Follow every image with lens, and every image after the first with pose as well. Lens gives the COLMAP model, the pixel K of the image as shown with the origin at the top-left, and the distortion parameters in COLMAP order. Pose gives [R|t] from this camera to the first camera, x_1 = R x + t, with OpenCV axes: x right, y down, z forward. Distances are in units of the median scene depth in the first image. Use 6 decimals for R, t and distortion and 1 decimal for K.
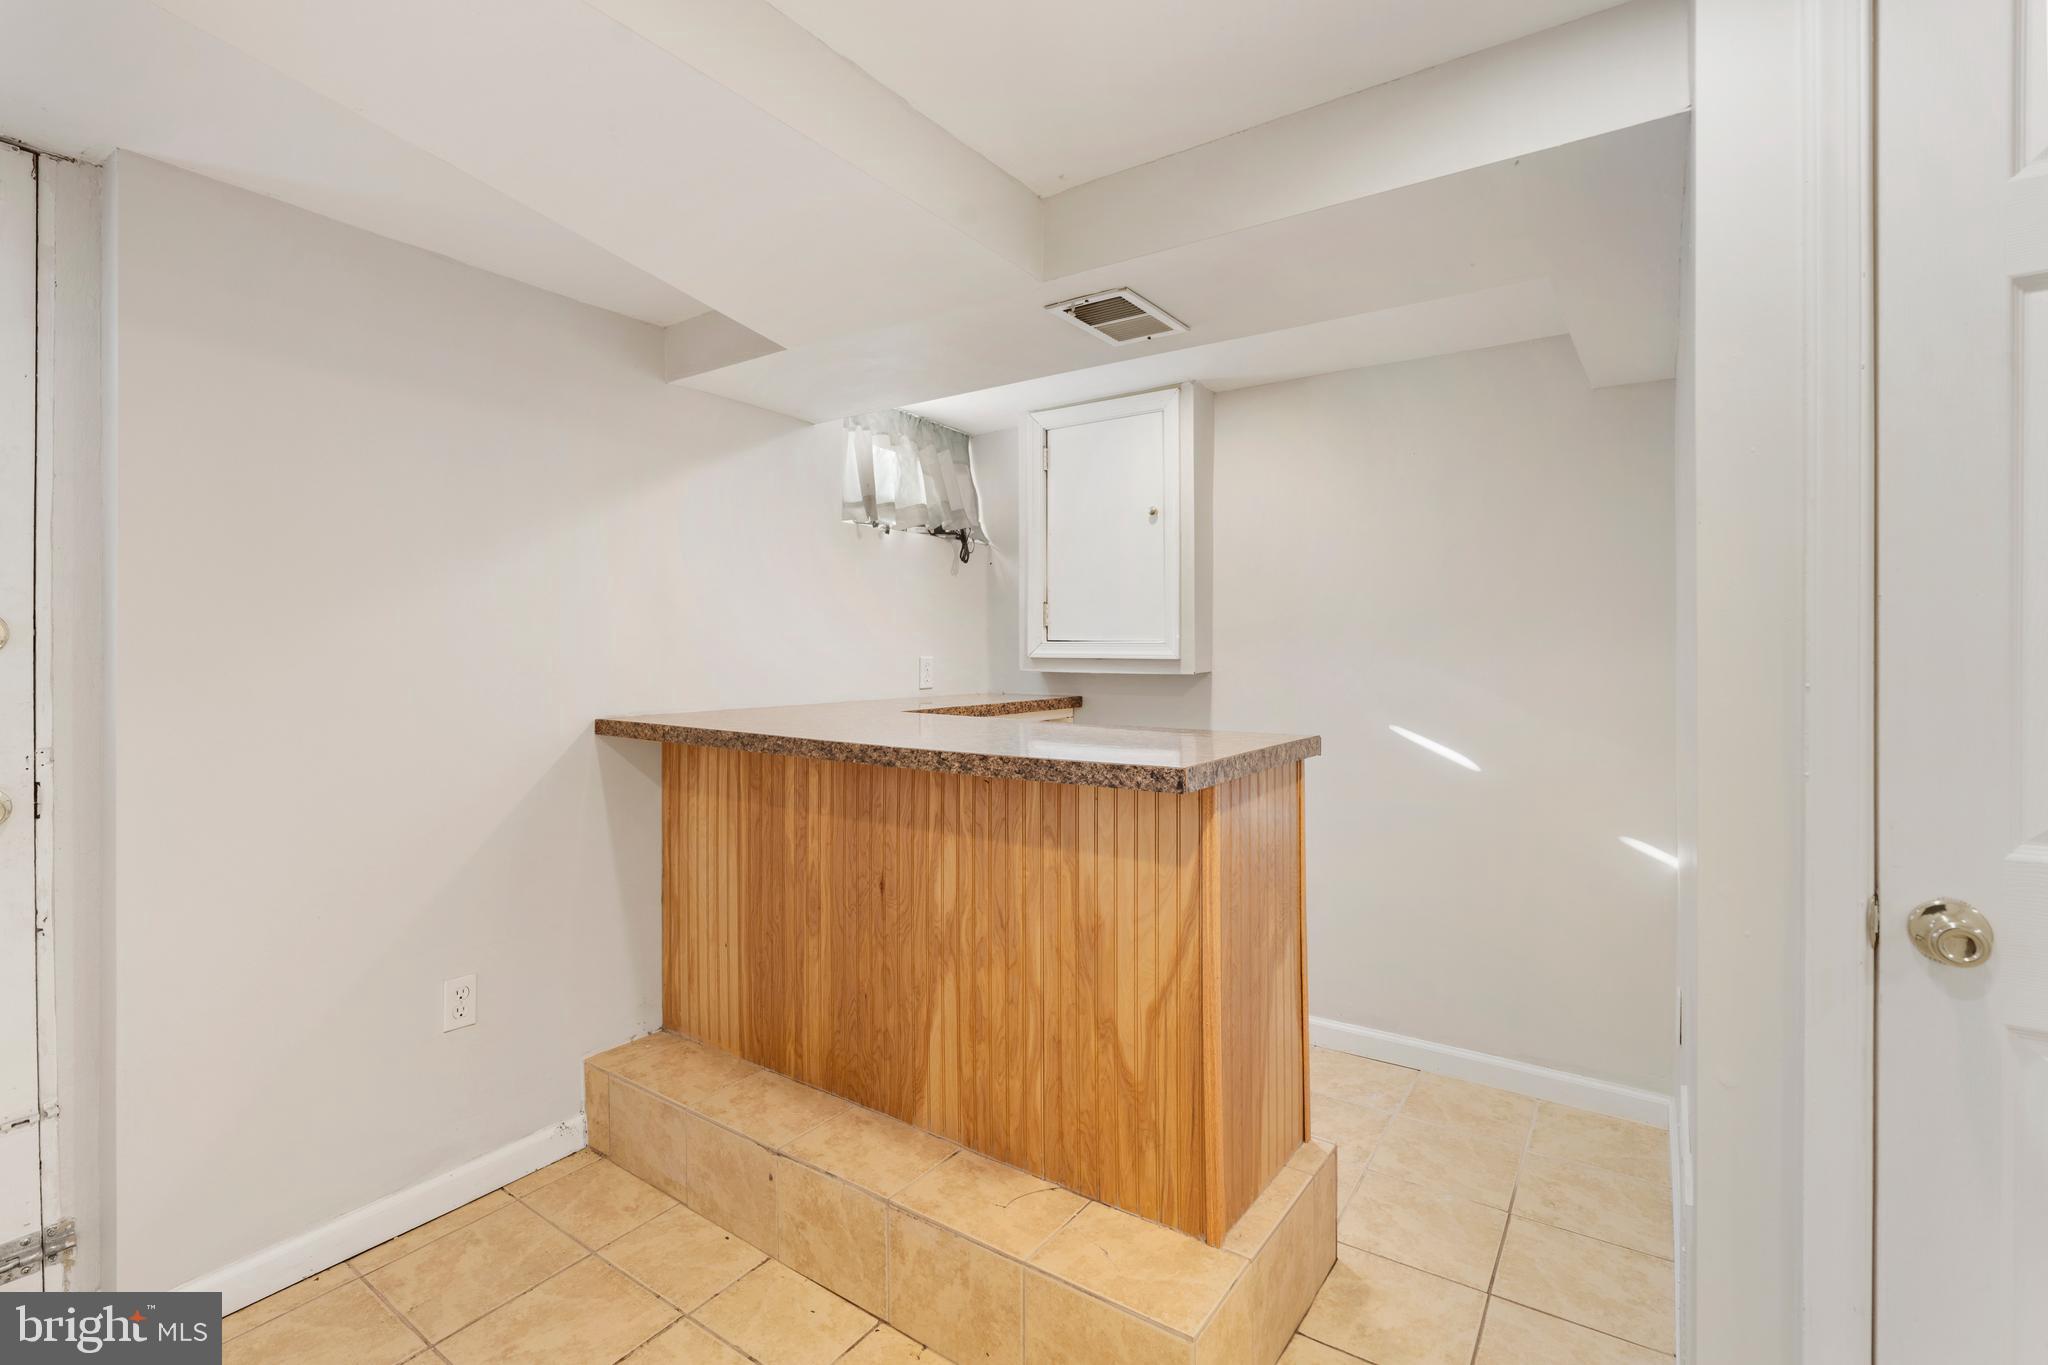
lens RADIAL K [[945.4, 0, 1027.1], [0, 945.4, 654.9], [0, 0, 1]] dist [-0.002321, 0.001020]
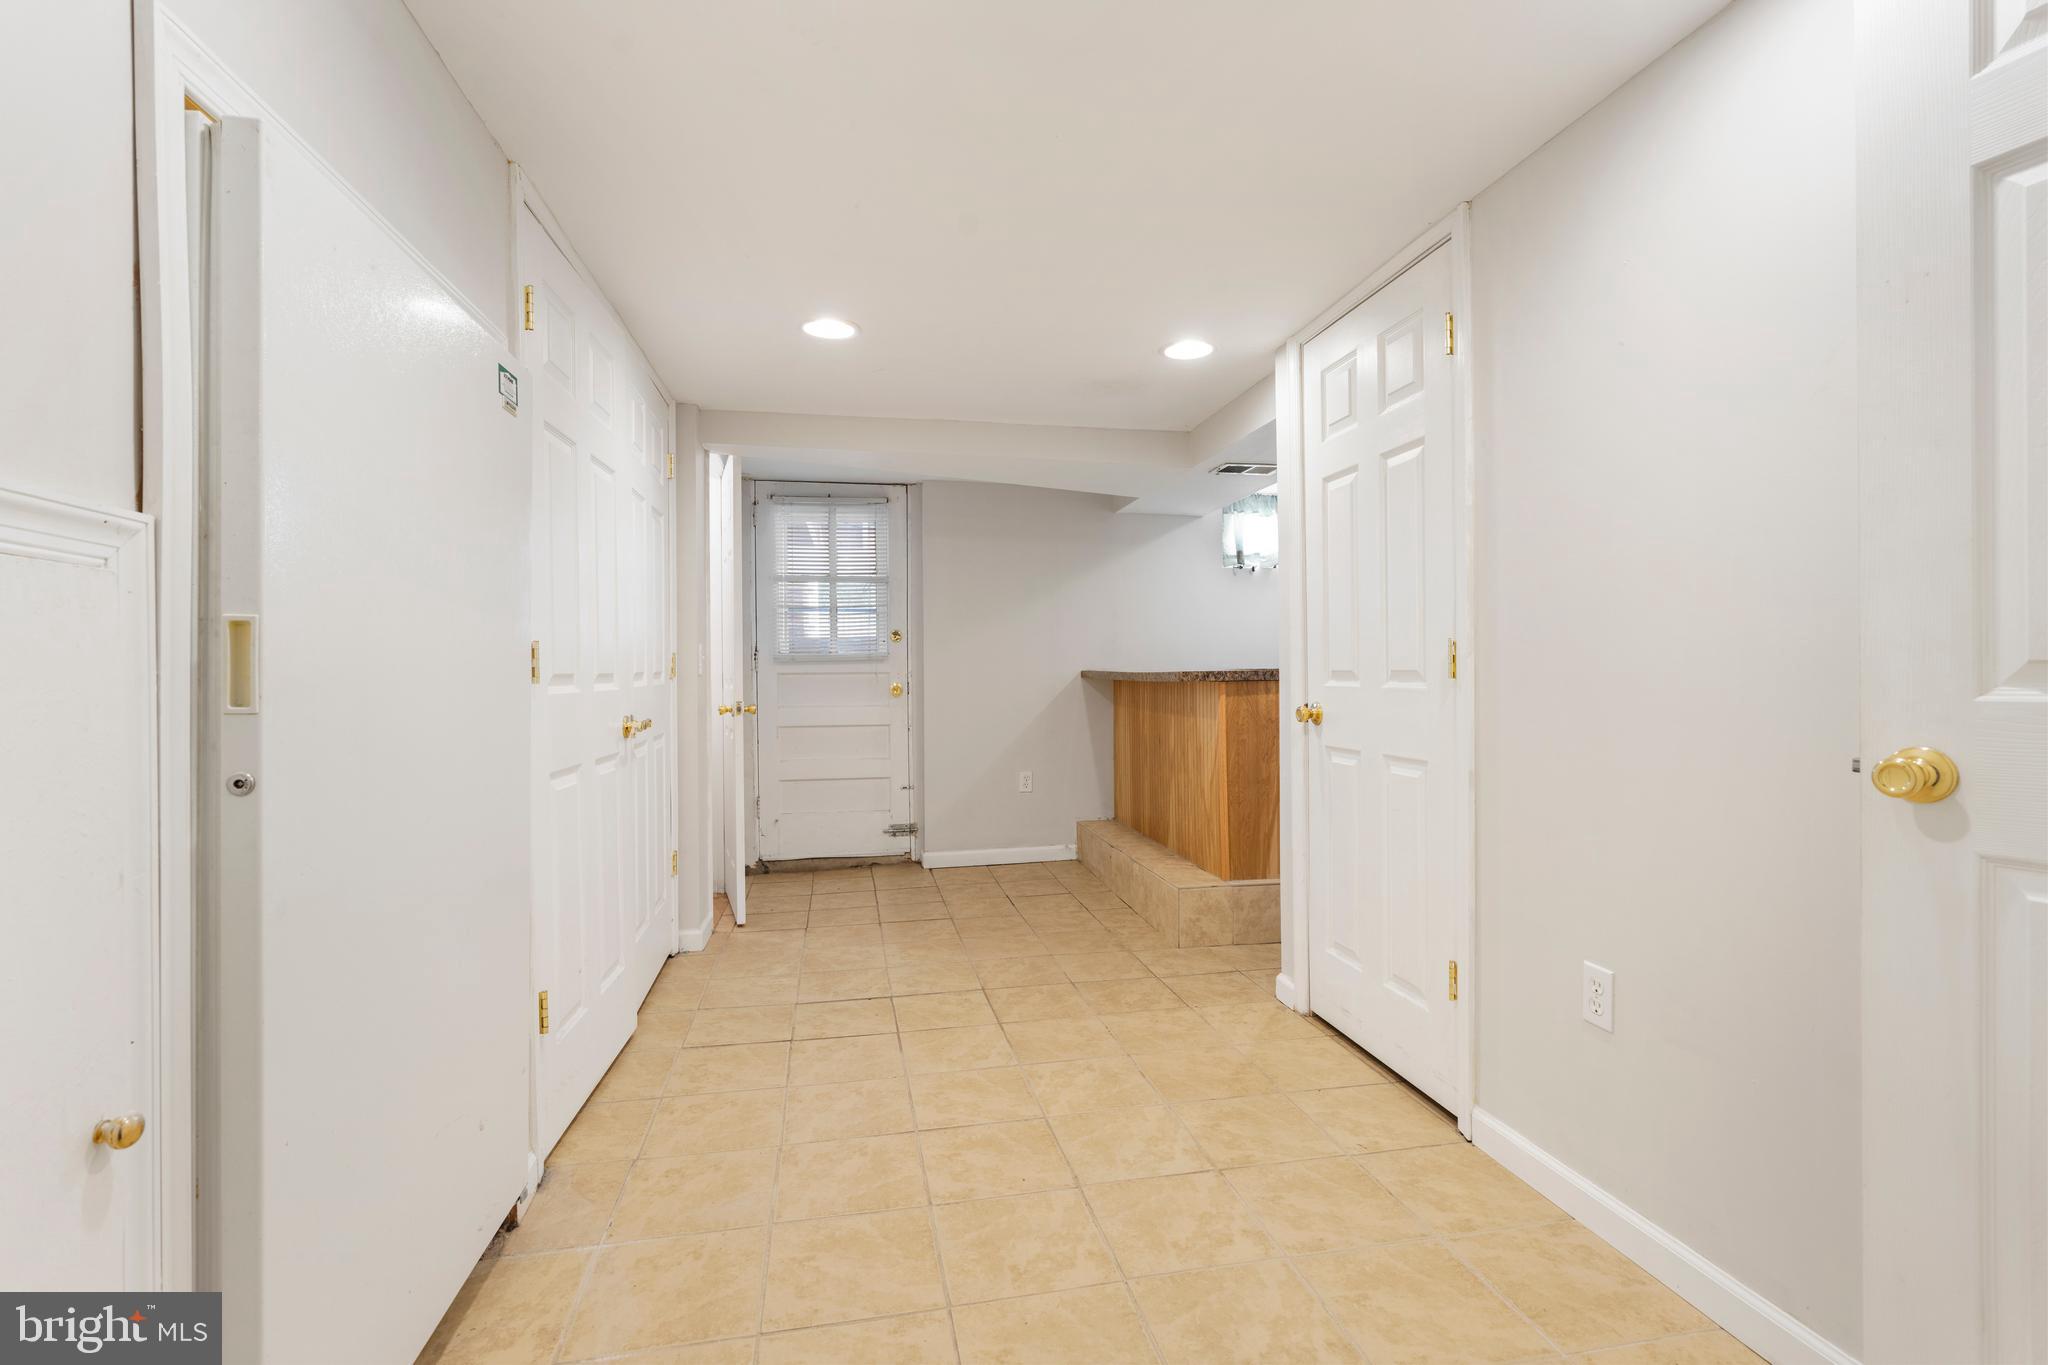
lens RADIAL K [[945.4, 0, 1021.9], [0, 945.4, 676.1], [0, 0, 1]] dist [-0.002321, 0.001020]
pose [[0.717234, 0.000901, -0.696832, 1.026493], [0.002330, 0.999990, 0.003691, 0.073763], [0.696829, -0.004271, 0.717225, -0.720674]]
